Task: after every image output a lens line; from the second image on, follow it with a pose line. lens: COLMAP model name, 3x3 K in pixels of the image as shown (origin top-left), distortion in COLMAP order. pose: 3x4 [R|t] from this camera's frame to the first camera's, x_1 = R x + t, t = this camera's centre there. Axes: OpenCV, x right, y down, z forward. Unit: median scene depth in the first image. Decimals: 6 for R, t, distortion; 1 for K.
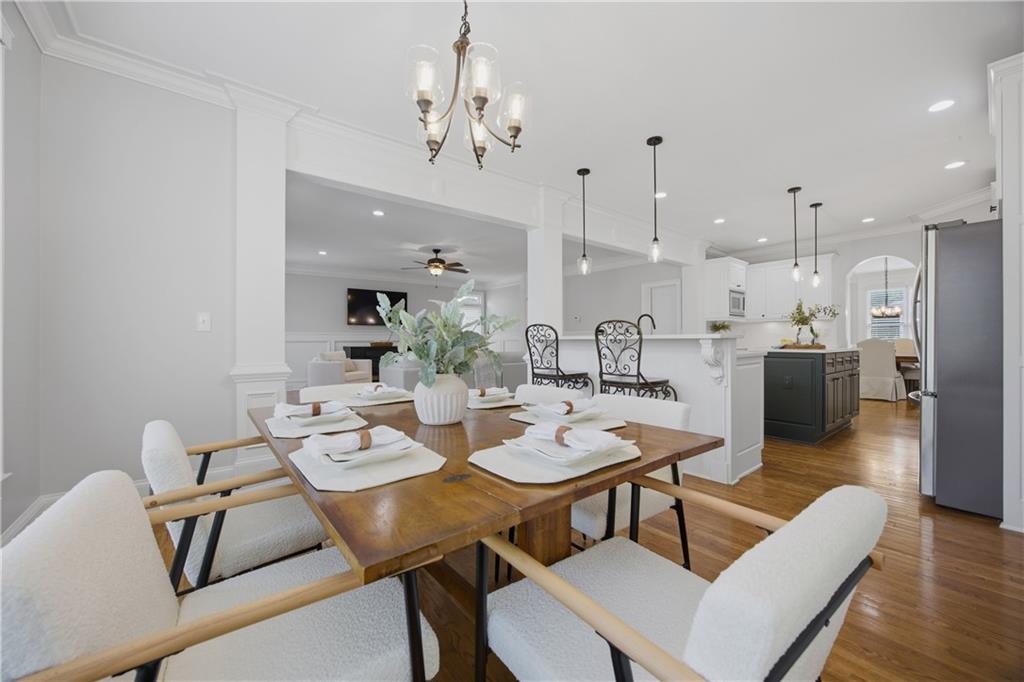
lens RADIAL K [[393.3, 0, 505.7], [0, 393.3, 340.3], [0, 0, 1]] dist [-0.012295, 0.001541]
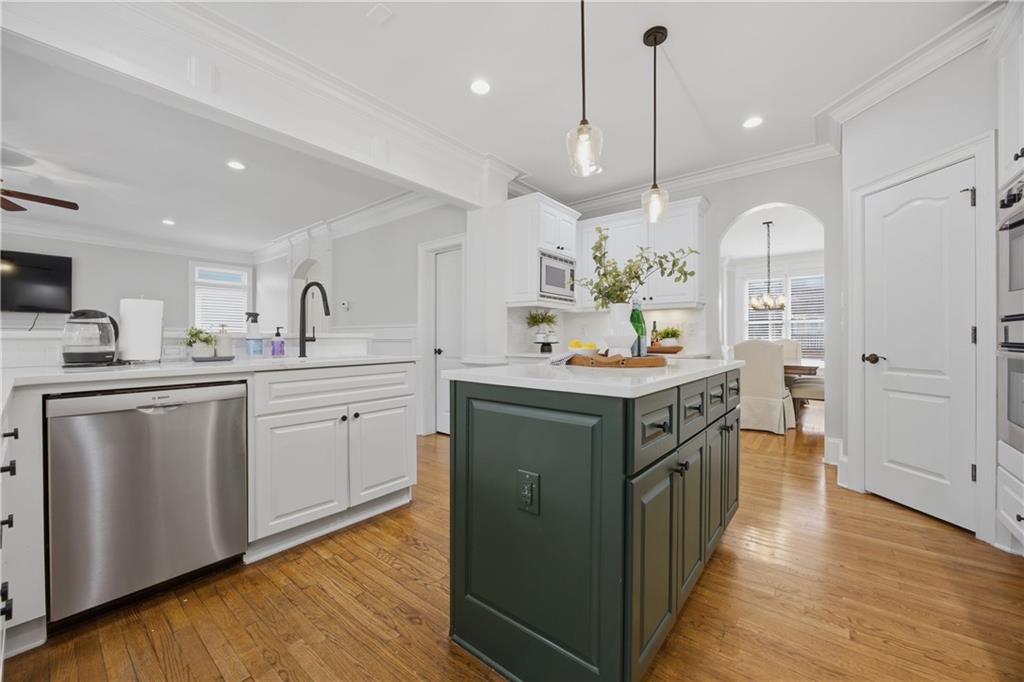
lens RADIAL K [[393.3, 0, 512.4], [0, 393.3, 340.0], [0, 0, 1]] dist [-0.012295, 0.001541]
pose [[0.975805, 0.002118, 0.218632, 0.392010], [-0.002525, 0.999996, 0.001585, -0.002643], [-0.218628, -0.002098, 0.975806, 0.437426]]
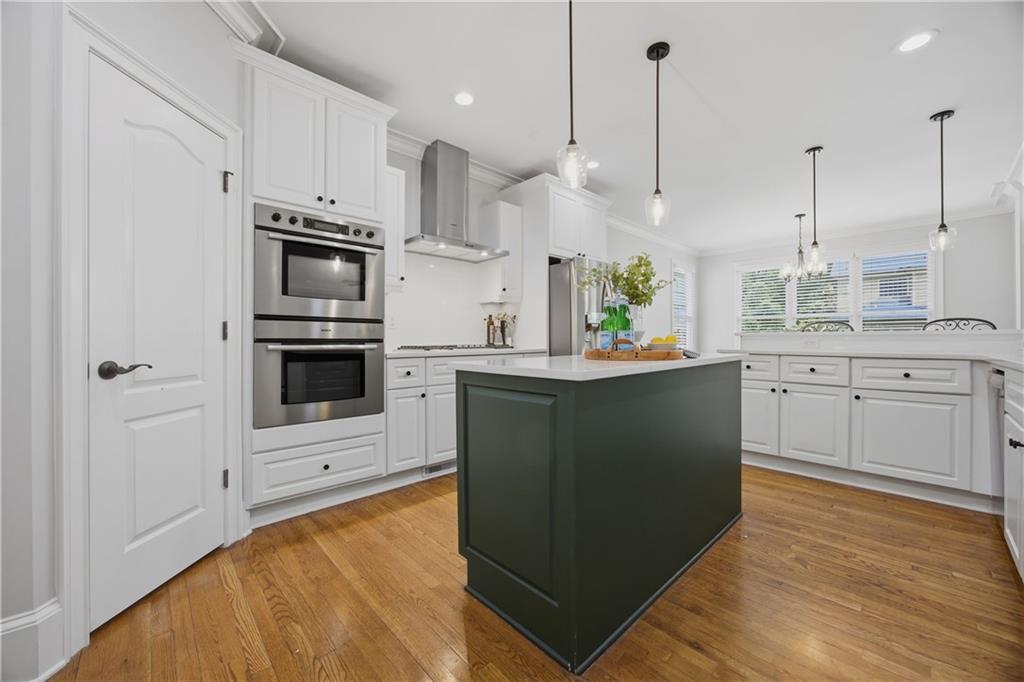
lens RADIAL K [[393.3, 0, 511.5], [0, 393.3, 339.4], [0, 0, 1]] dist [-0.012295, 0.001541]
pose [[-0.996074, 0.005148, -0.088380, 0.633518], [0.005159, 0.999987, 0.000103, 0.000154], [0.088379, -0.000353, -0.996087, 0.966114]]
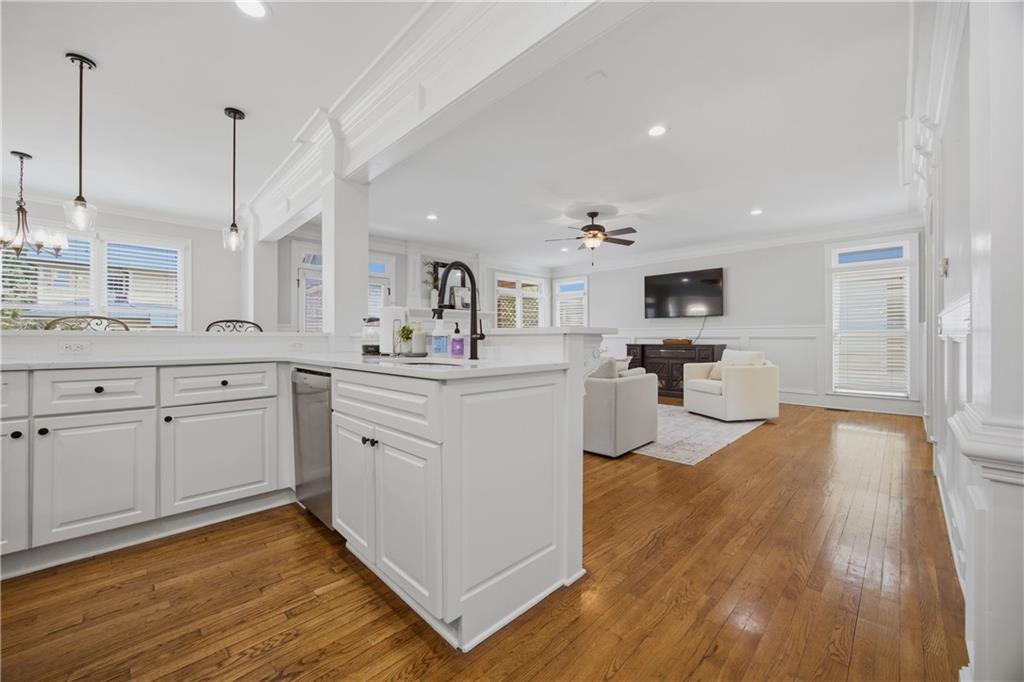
lens RADIAL K [[393.3, 0, 509.5], [0, 393.3, 337.5], [0, 0, 1]] dist [-0.012295, 0.001541]
pose [[0.111087, 0.002005, -0.993809, 0.574612], [0.000104, 0.999998, 0.002030, -0.002114], [0.993811, -0.000329, 0.111086, 0.830987]]
